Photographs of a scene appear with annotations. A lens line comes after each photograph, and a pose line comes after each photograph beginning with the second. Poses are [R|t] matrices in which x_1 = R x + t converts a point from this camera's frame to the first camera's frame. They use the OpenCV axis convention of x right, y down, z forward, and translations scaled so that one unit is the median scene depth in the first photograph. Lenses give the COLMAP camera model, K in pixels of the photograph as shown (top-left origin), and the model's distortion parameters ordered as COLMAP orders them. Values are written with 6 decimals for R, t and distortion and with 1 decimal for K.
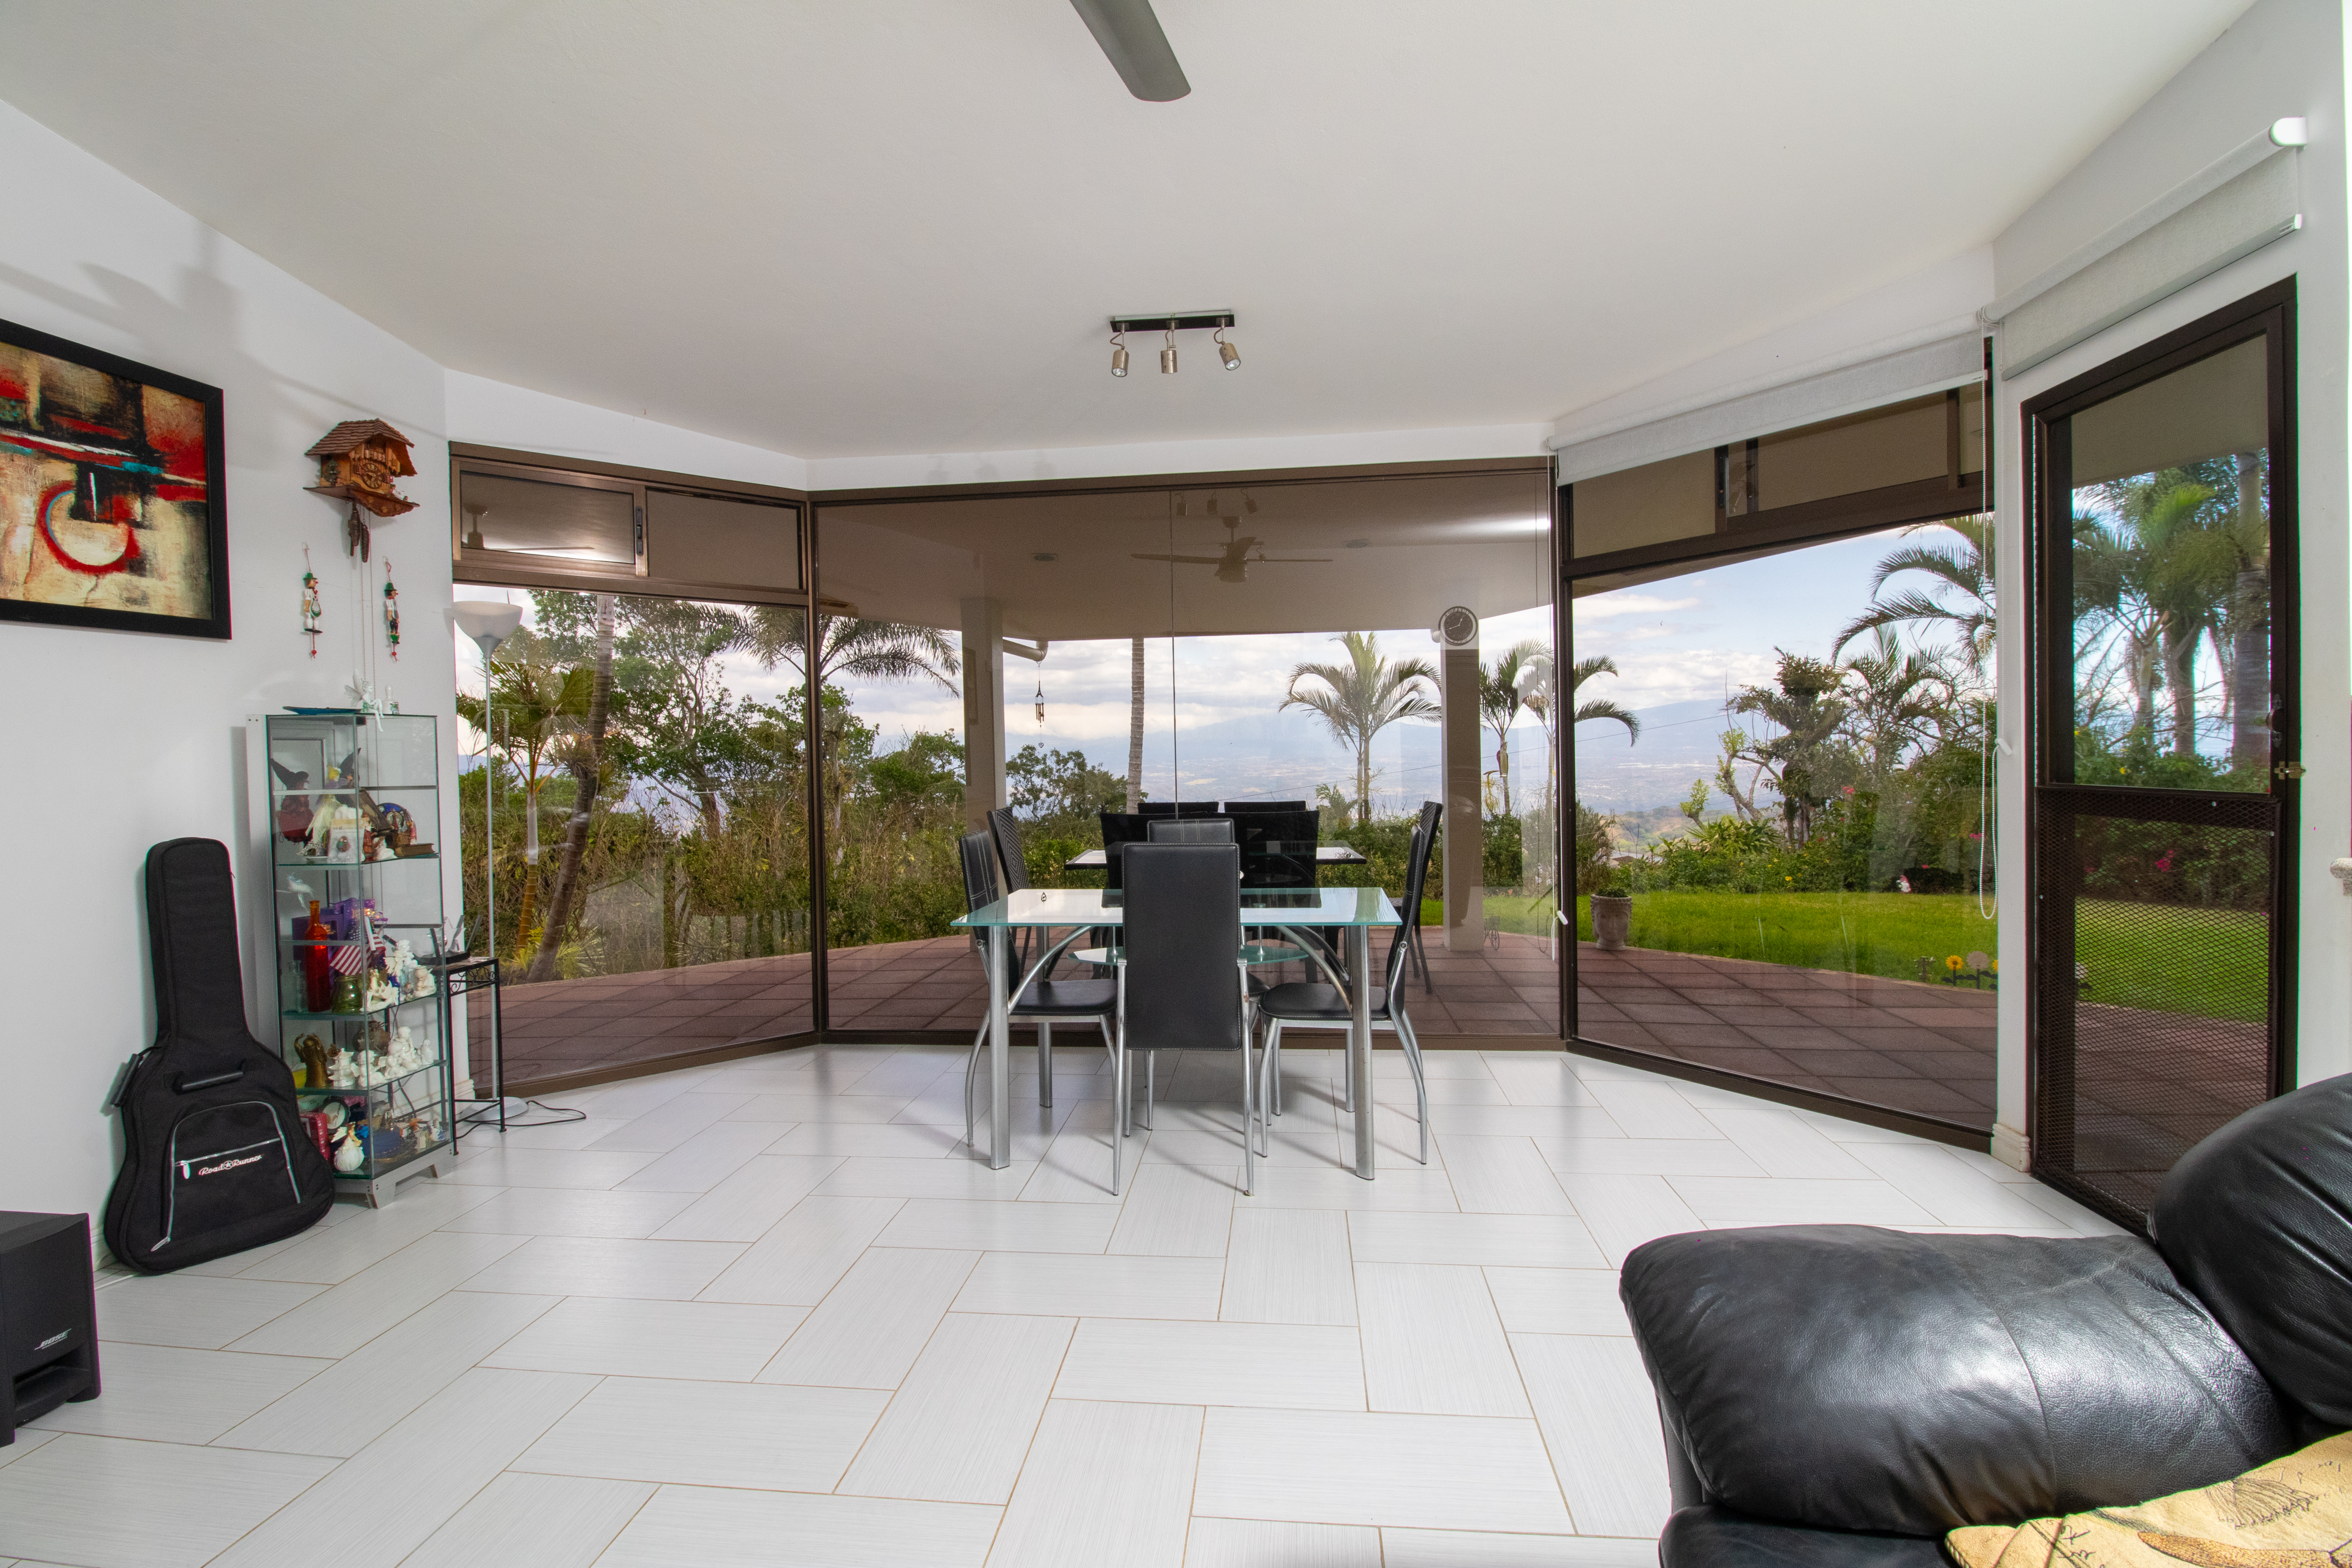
lens RADIAL K [[1095.6, 0, 1171.5], [0, 1095.6, 776.6], [0, 0, 1]] dist [-0.003308, -0.011897]
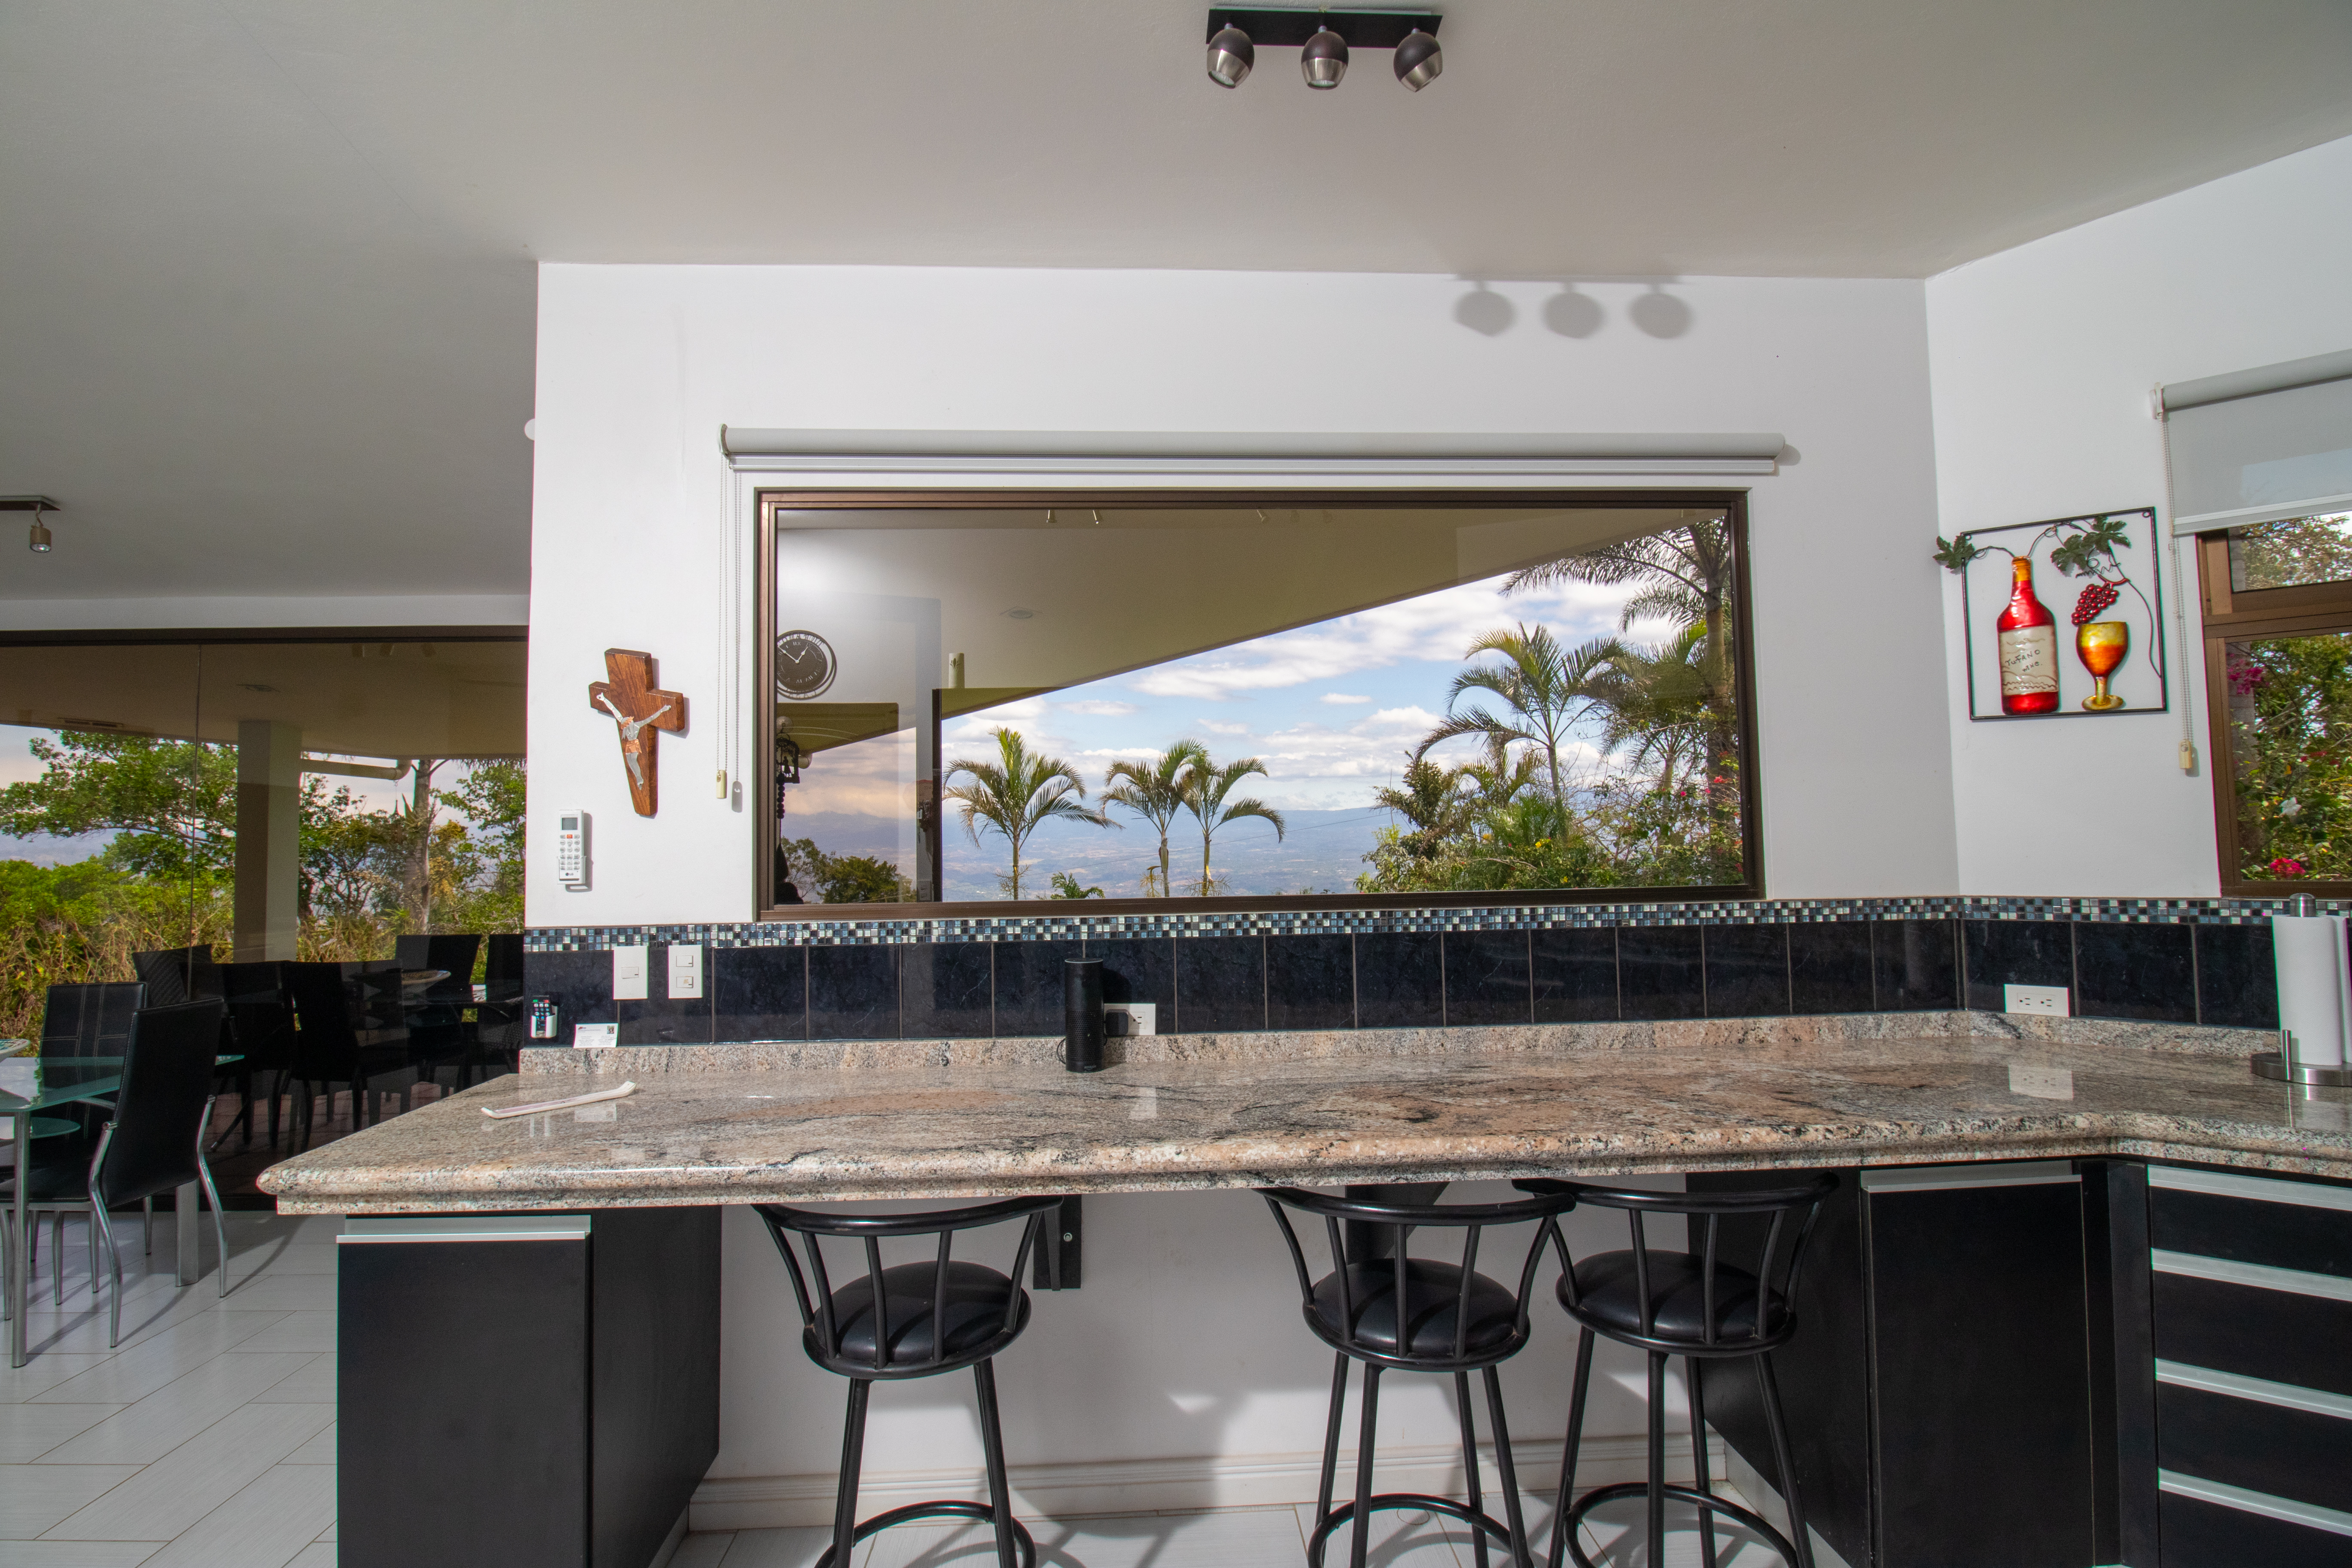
lens RADIAL K [[1095.6, 0, 1171.5], [0, 1095.6, 776.6], [0, 0, 1]] dist [-0.003308, -0.011897]
pose [[0.986840, 0.012781, 0.161195, 0.153487], [-0.000791, 0.997241, -0.074230, -0.014083], [-0.161699, 0.073126, 0.984127, -0.024760]]
